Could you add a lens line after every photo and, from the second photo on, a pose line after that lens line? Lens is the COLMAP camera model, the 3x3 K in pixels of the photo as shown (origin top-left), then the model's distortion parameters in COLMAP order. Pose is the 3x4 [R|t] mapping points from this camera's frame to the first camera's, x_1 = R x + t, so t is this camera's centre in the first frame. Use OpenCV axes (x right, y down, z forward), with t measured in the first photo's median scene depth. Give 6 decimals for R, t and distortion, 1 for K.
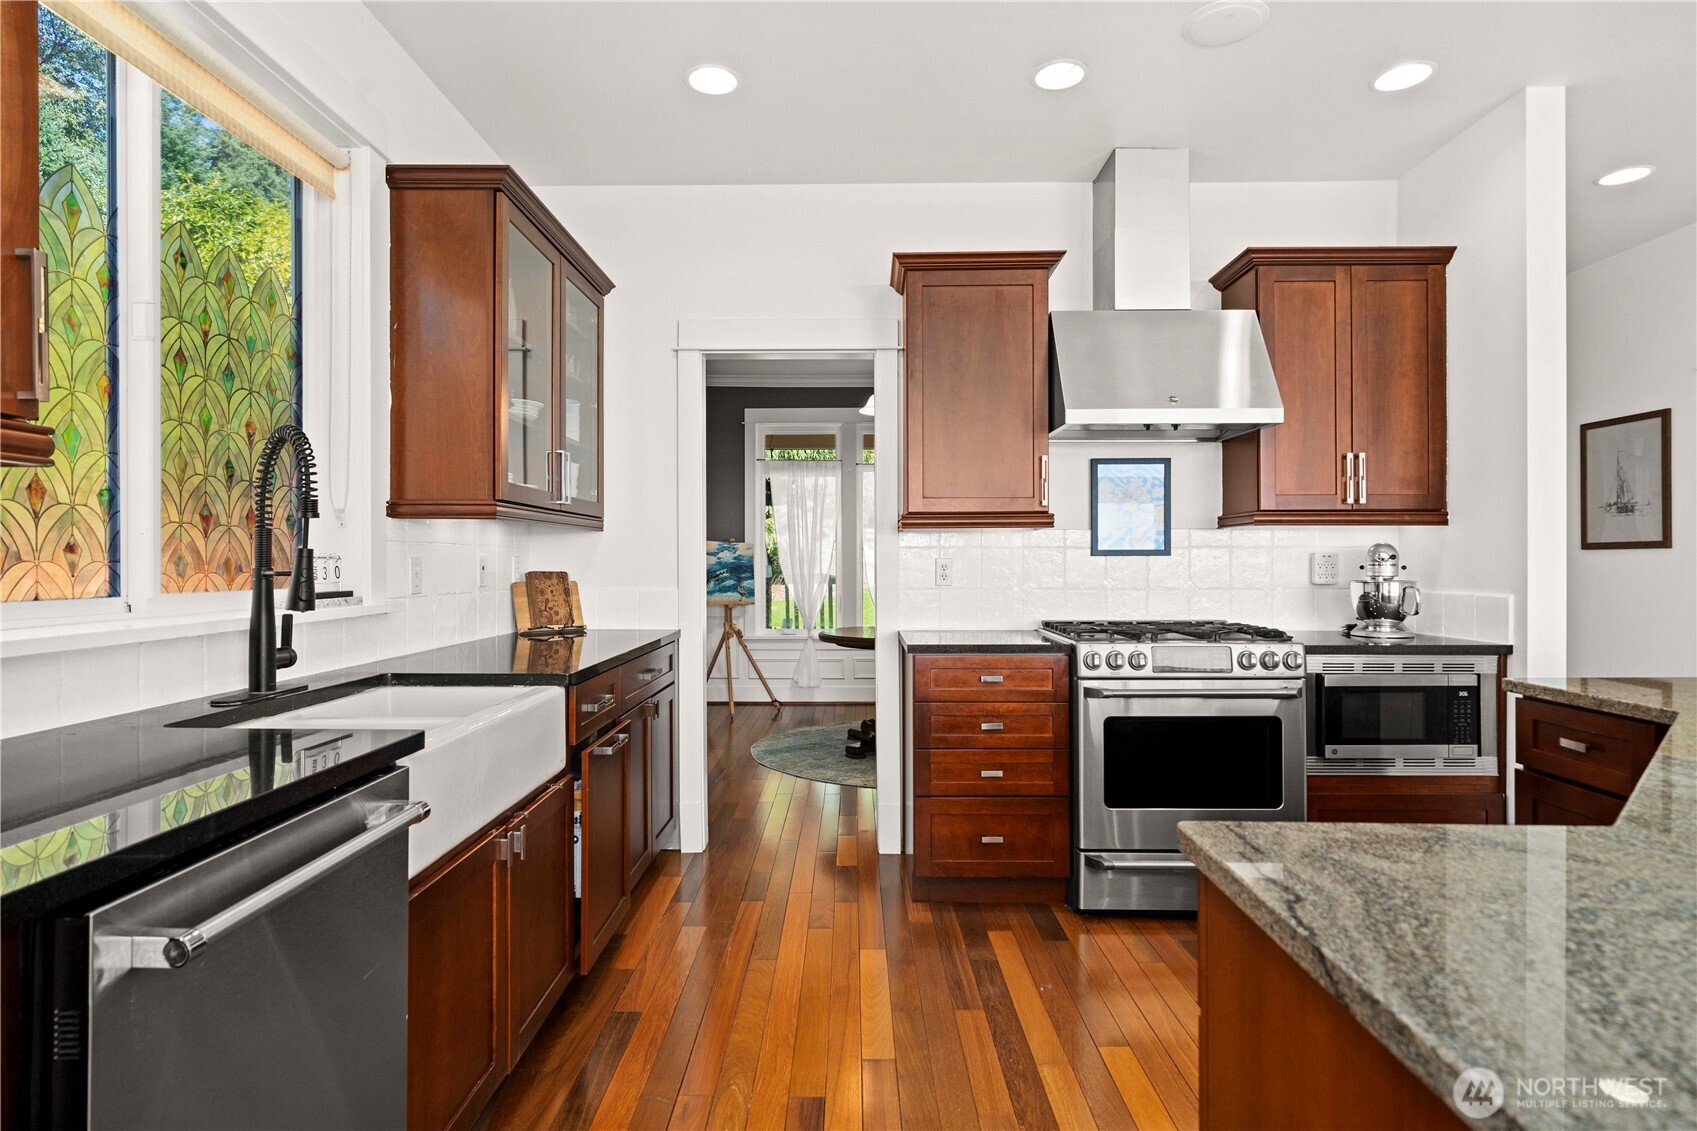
lens RADIAL K [[882.1, 0, 847.8], [0, 882.1, 565.0], [0, 0, 1]] dist [-0.002791, -0.000516]
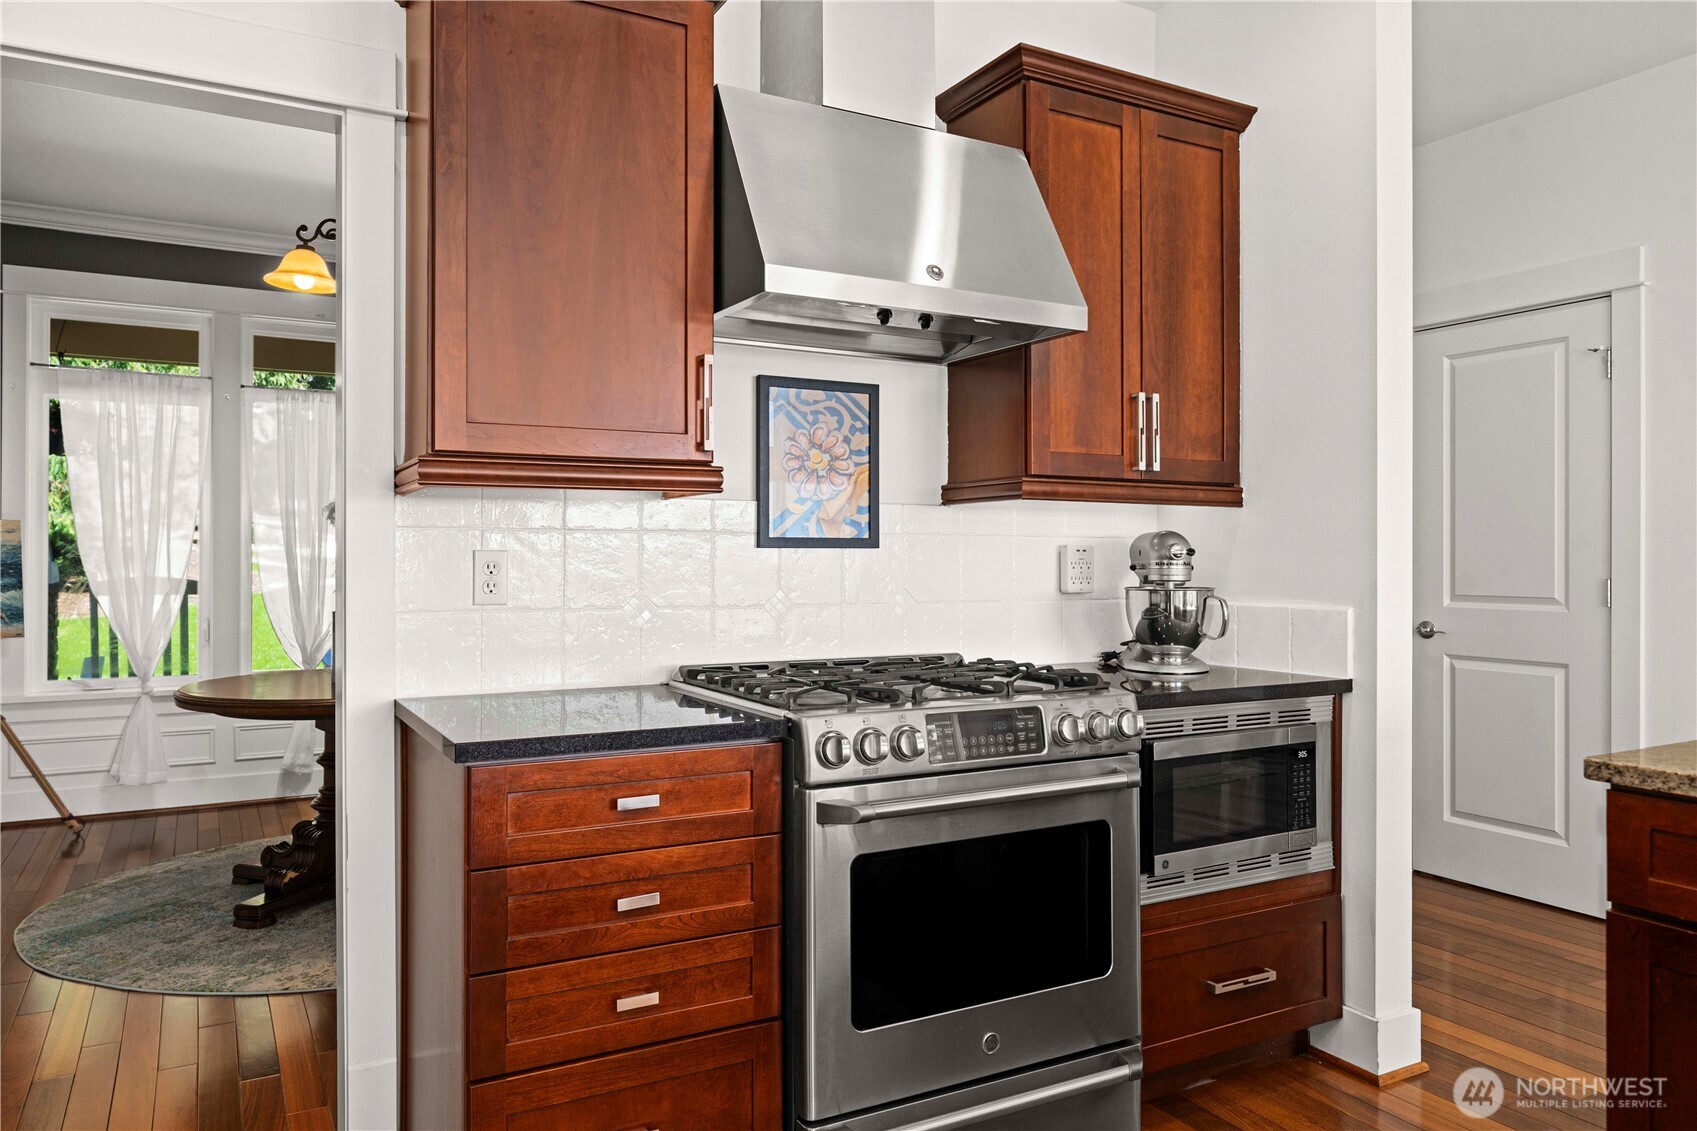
lens RADIAL K [[1163.7, 0, 847.3], [0, 1163.7, 554.6], [0, 0, 1]] dist [0.002593, 0.003221]
pose [[0.871763, 0.004727, 0.489904, -0.042160], [-0.001514, 0.999975, -0.006955, -0.000712], [-0.489925, 0.005321, 0.871748, 0.352645]]
